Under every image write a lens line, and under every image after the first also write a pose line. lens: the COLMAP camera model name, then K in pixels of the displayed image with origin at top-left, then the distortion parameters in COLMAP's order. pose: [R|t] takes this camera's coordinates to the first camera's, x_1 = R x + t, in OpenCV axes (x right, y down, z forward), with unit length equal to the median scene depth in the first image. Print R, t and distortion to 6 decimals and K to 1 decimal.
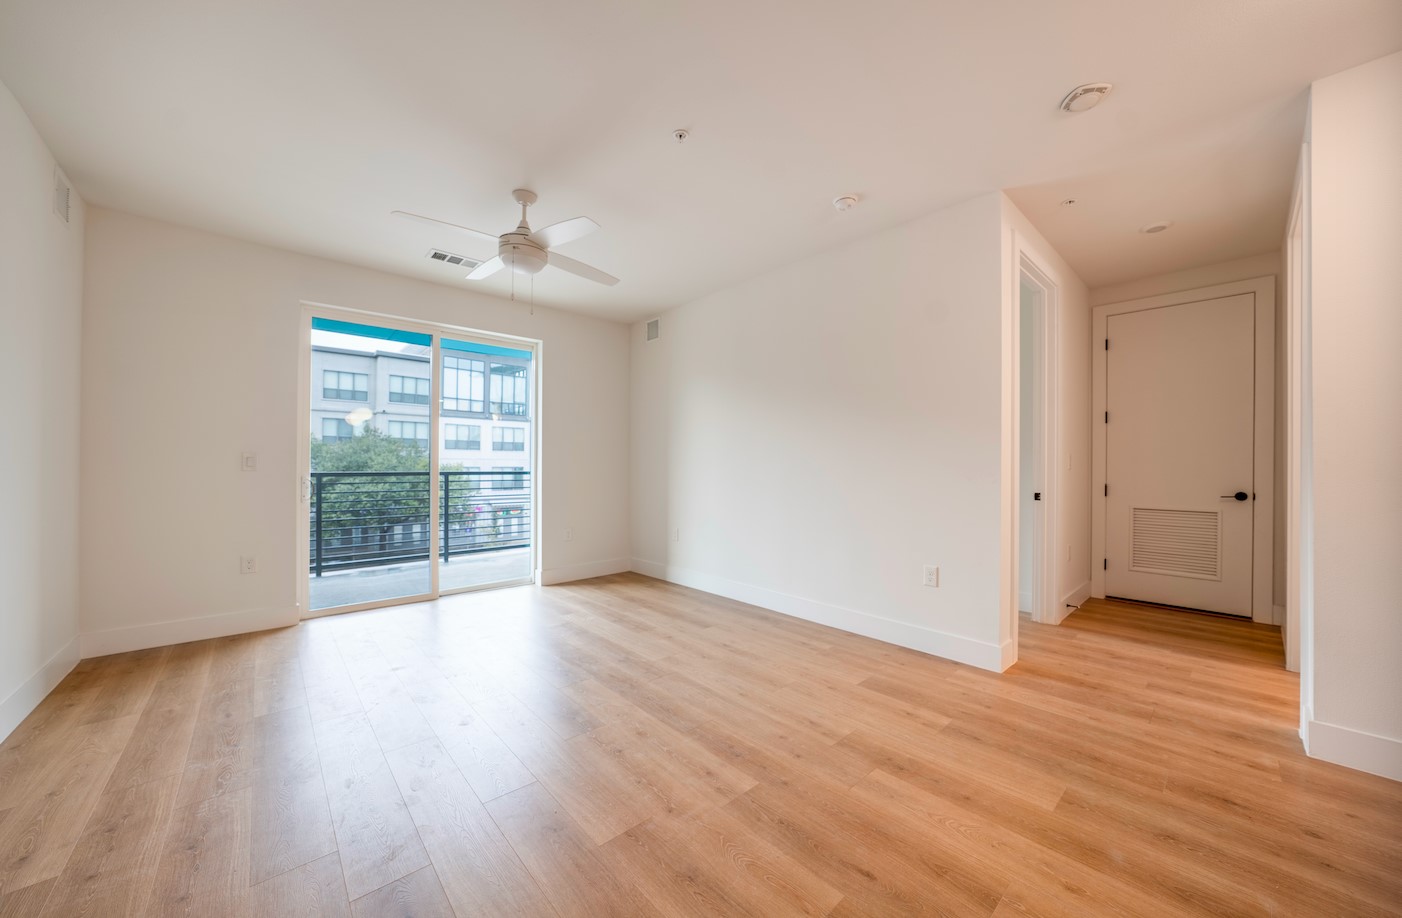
lens RADIAL K [[482.8, 0, 707.6], [0, 482.8, 467.0], [0, 0, 1]] dist [-0.008402, -0.000186]
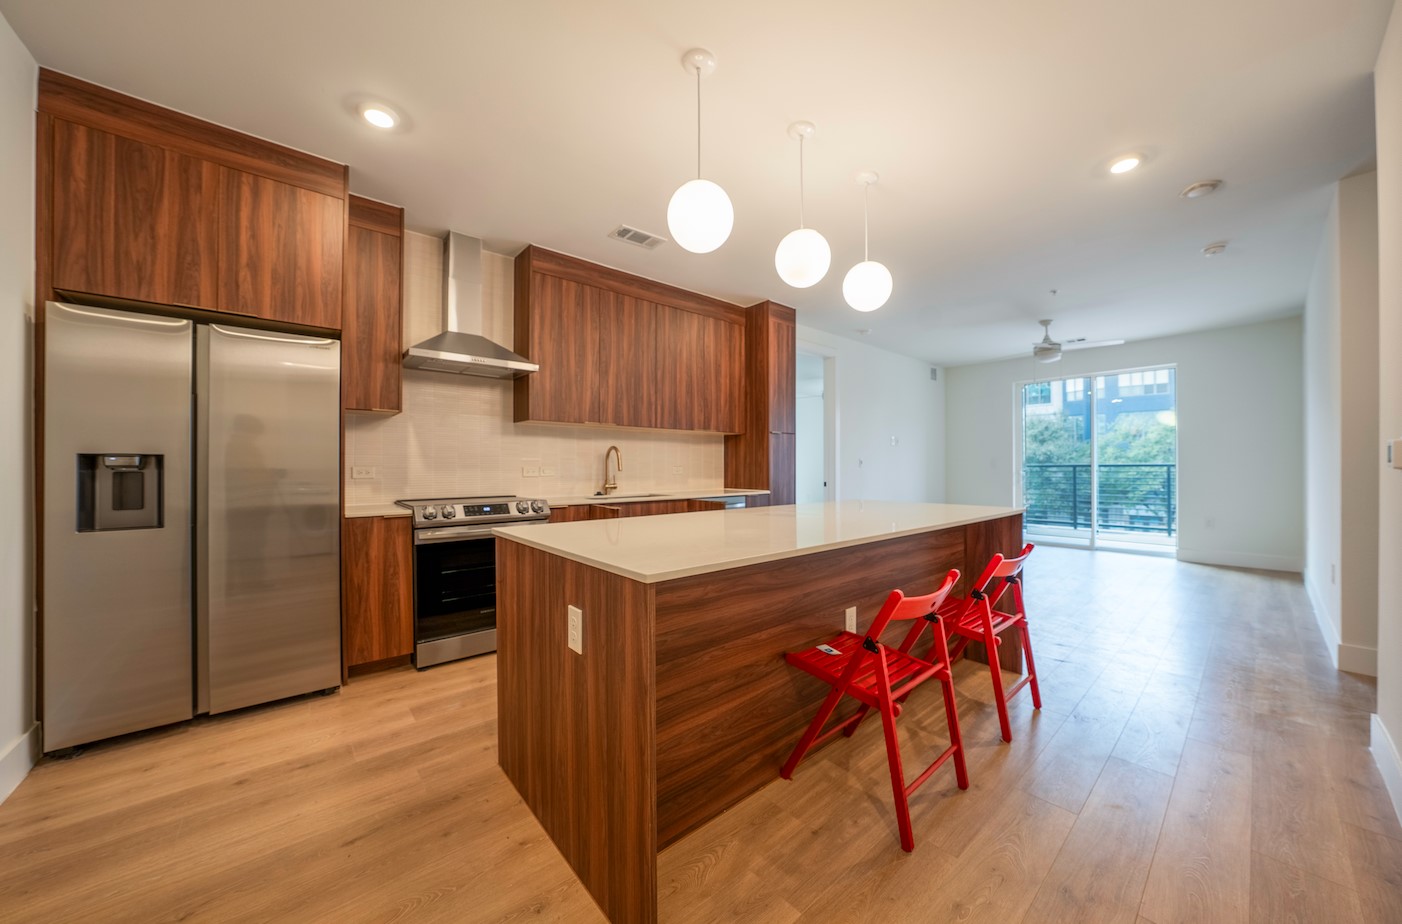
lens RADIAL K [[482.8, 0, 706.5], [0, 482.8, 459.9], [0, 0, 1]] dist [-0.008402, -0.000186]
pose [[-0.034093, -0.004311, -0.999409, 1.009024], [0.003540, 0.999984, -0.004435, -0.009960], [0.999412, -0.003689, -0.034078, -0.179837]]
